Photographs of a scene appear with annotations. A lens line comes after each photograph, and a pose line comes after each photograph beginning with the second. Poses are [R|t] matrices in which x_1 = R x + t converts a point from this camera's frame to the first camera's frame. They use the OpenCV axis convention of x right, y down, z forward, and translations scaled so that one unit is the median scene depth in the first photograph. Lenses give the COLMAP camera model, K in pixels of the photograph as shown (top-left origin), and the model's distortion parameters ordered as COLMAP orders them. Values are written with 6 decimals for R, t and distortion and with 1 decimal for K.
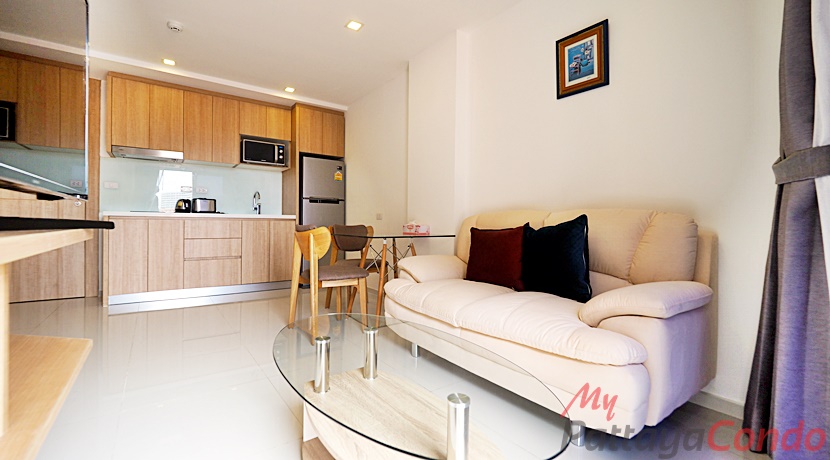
lens RADIAL K [[353.5, 0, 410.6], [0, 353.5, 229.5], [0, 0, 1]] dist [-0.006899, 0.001028]
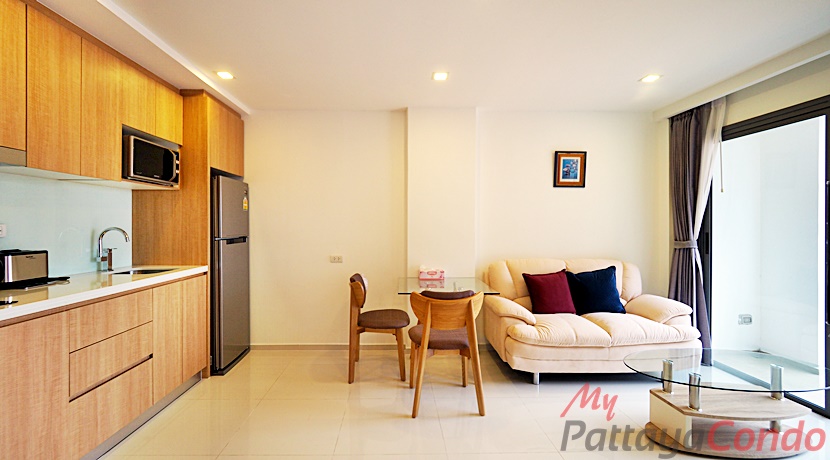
lens RADIAL K [[353.5, 0, 407.2], [0, 353.5, 225.4], [0, 0, 1]] dist [-0.006899, 0.001028]
pose [[0.561210, -0.009026, 0.827625, -0.688637], [0.017432, 0.999848, -0.000917, -0.112981], [-0.827490, 0.014942, 0.561281, 0.359283]]
